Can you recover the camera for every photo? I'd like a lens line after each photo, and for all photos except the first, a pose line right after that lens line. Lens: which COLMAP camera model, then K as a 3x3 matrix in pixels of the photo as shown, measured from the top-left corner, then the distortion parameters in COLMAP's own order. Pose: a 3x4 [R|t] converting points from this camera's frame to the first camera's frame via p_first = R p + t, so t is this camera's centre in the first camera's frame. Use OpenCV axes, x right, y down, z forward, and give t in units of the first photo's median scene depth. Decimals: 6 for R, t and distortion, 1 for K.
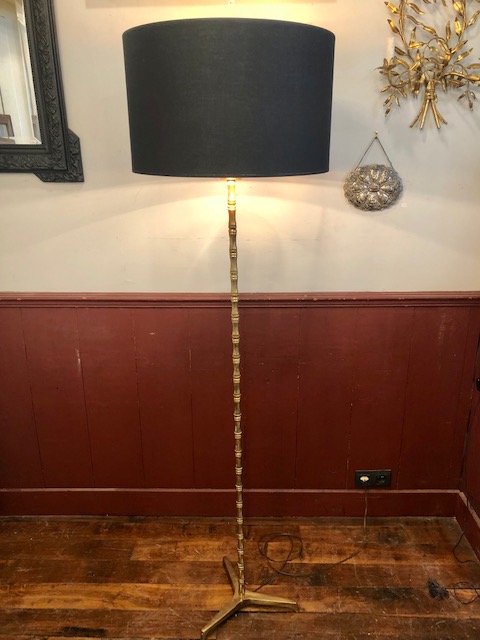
lens RADIAL K [[520.3, 0, 242.8], [0, 520.3, 320.6], [0, 0, 1]] dist [0.014309, 0.001440]
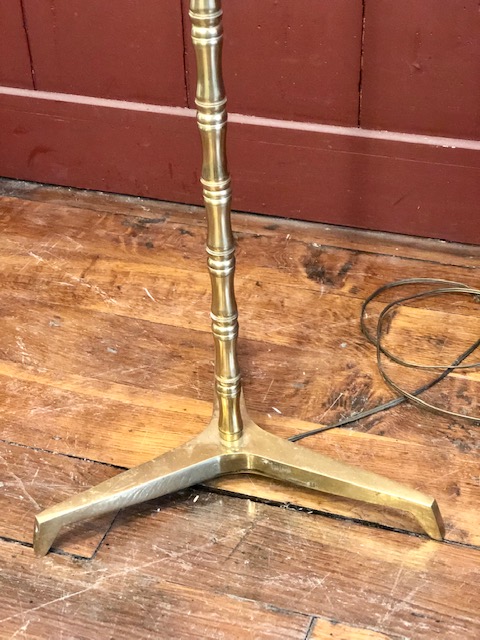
lens RADIAL K [[1050.5, 0, 239.5], [0, 1050.5, 319.0], [0, 0, 1]] dist [-0.001117, 0.000000]
pose [[0.956039, 0.158889, -0.246462, 0.115484], [-0.076760, 0.946775, 0.312609, 0.292137], [0.283014, -0.279948, 0.917350, 0.513959]]
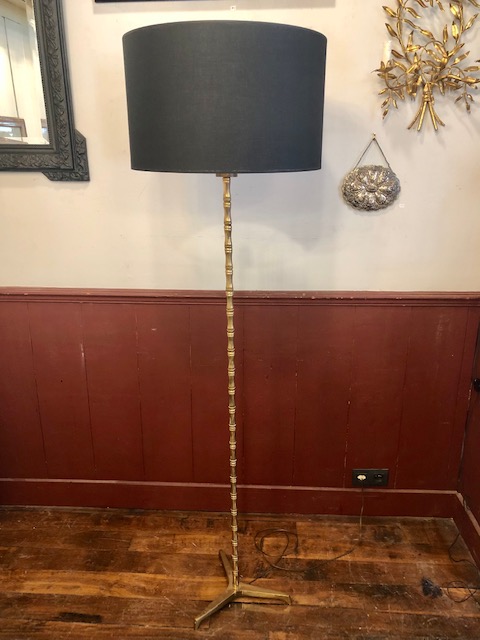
lens RADIAL K [[520.3, 0, 239.7], [0, 520.3, 322.0], [0, 0, 1]] dist [0.014309, 0.001440]
pose [[0.999432, 0.014636, -0.030366, 0.027935], [-0.014960, 0.999833, -0.010459, 0.019738], [0.030208, 0.010908, 0.999484, -0.020526]]
